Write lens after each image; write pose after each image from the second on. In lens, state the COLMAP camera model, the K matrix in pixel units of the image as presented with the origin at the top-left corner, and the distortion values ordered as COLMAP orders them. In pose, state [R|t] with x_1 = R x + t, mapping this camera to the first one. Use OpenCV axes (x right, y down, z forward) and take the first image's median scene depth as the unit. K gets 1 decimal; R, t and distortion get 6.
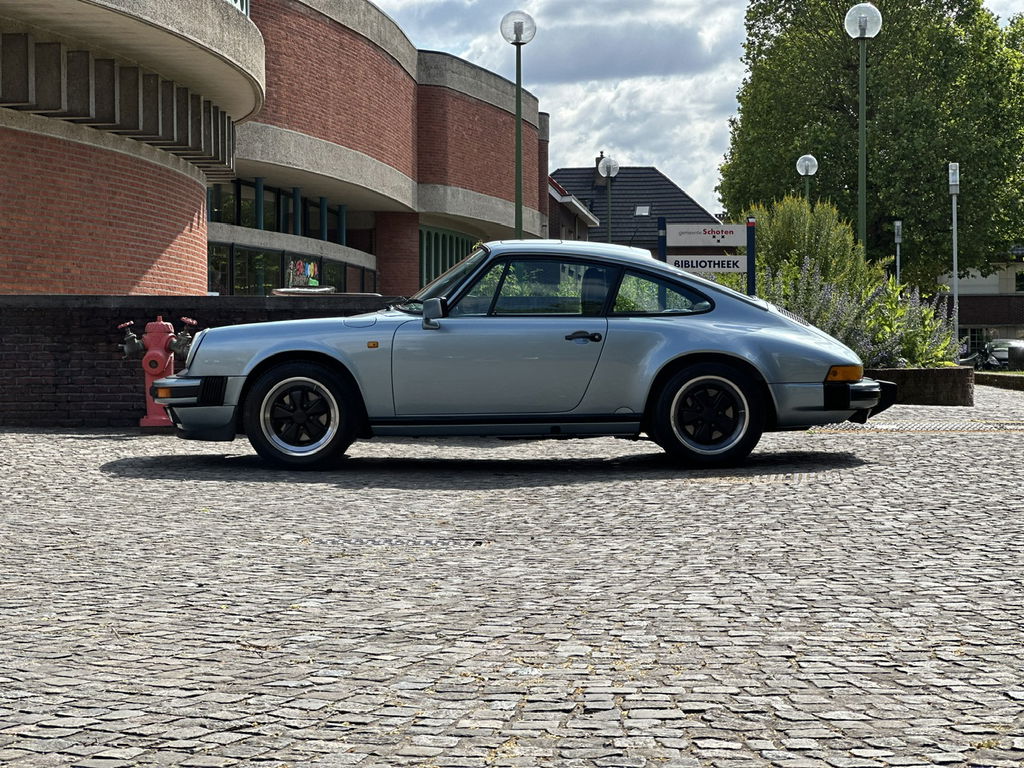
lens RADIAL K [[2313.2, 0, 514.1], [0, 2313.2, 384.6], [0, 0, 1]] dist [0.109117, 0.000000]
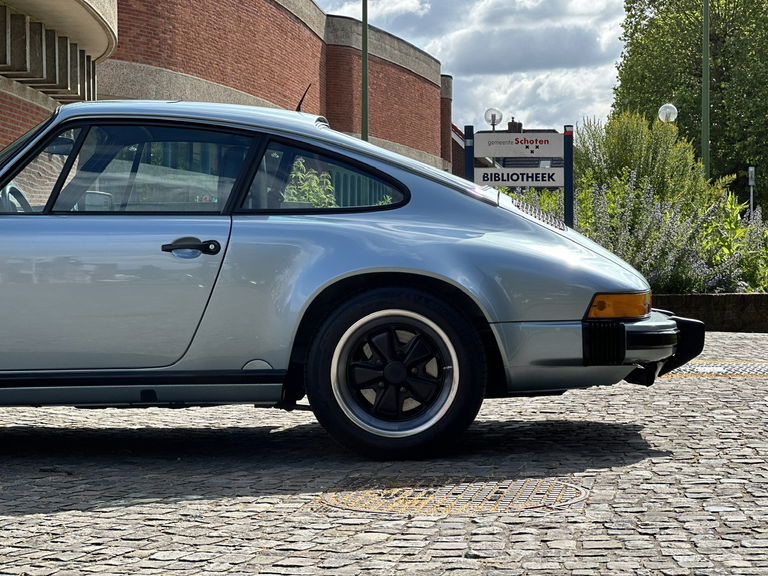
lens RADIAL K [[1734.9, 0, 357.2], [0, 1734.9, 300.6], [0, 0, 1]] dist [0.109117, 0.000000]
pose [[0.998164, 0.000959, -0.060561, 0.061373], [-0.001012, 0.999999, -0.000850, -0.003442], [0.060560, 0.000910, 0.998164, 0.322966]]
